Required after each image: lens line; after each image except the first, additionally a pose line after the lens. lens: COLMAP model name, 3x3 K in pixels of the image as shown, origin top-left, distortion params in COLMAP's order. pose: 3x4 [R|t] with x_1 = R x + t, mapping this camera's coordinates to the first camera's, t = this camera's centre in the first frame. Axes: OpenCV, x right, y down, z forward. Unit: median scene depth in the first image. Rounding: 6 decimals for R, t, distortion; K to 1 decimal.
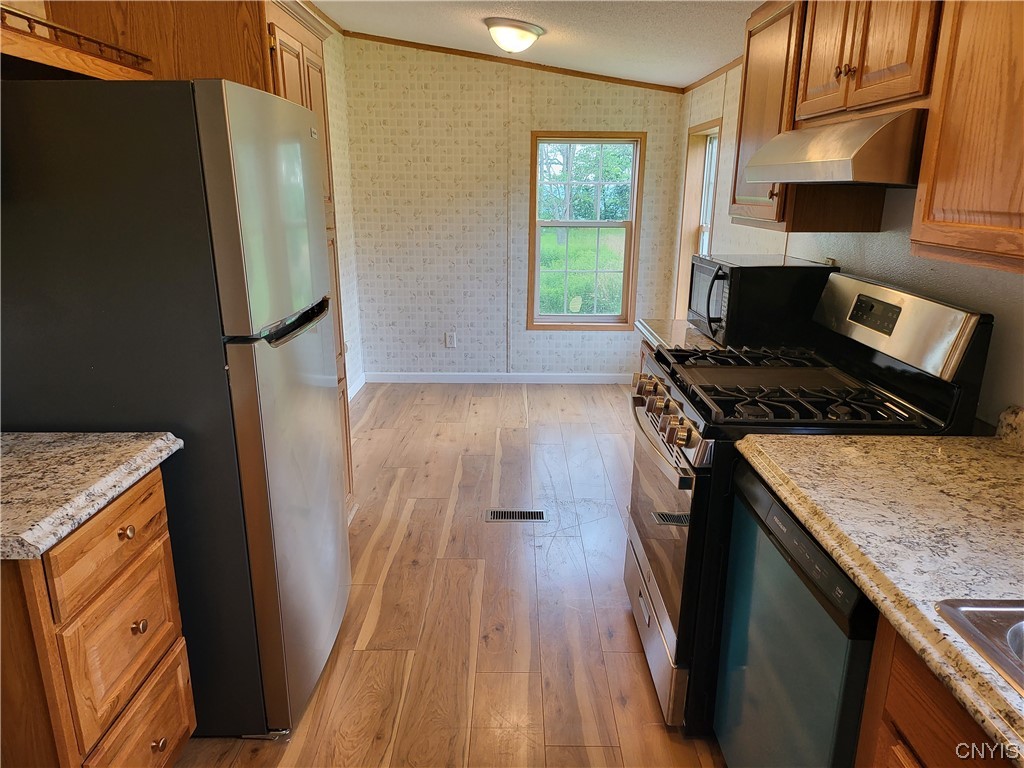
lens RADIAL K [[697.6, 0, 509.7], [0, 697.6, 394.2], [0, 0, 1]] dist [0.031696, -0.006582]
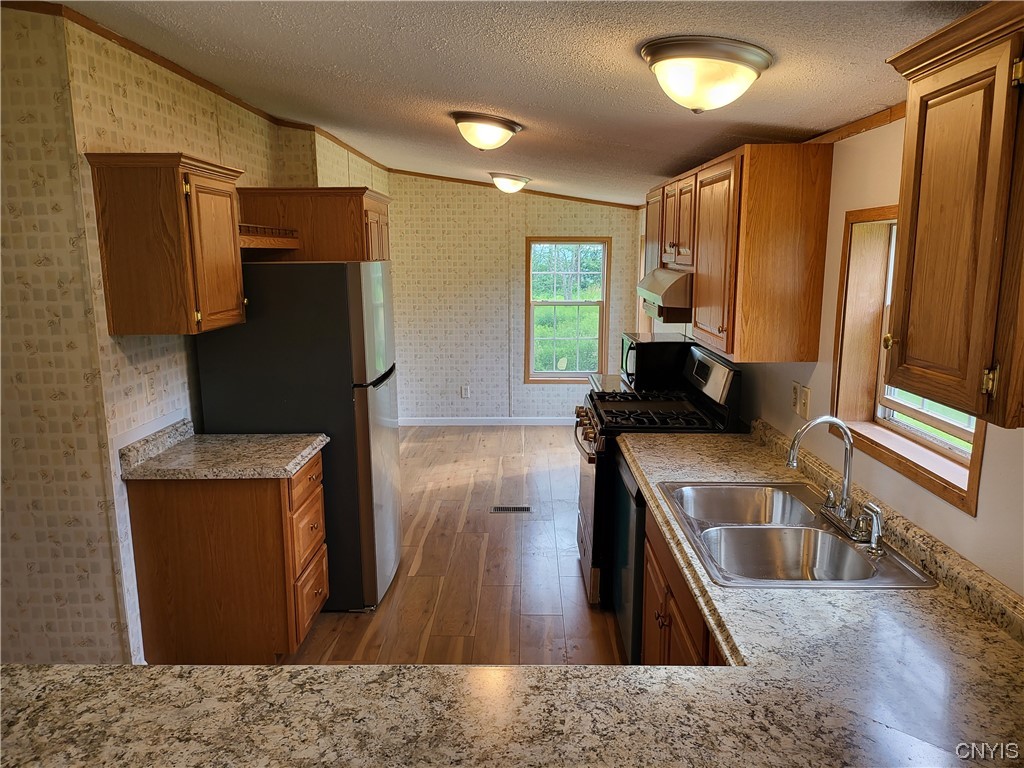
lens RADIAL K [[697.6, 0, 517.6], [0, 697.6, 378.0], [0, 0, 1]] dist [0.031696, -0.006582]
pose [[0.999954, -0.006762, -0.006817, 0.038679], [0.006007, 0.994434, -0.105188, 0.061189], [0.007490, 0.105142, 0.994429, -0.528729]]
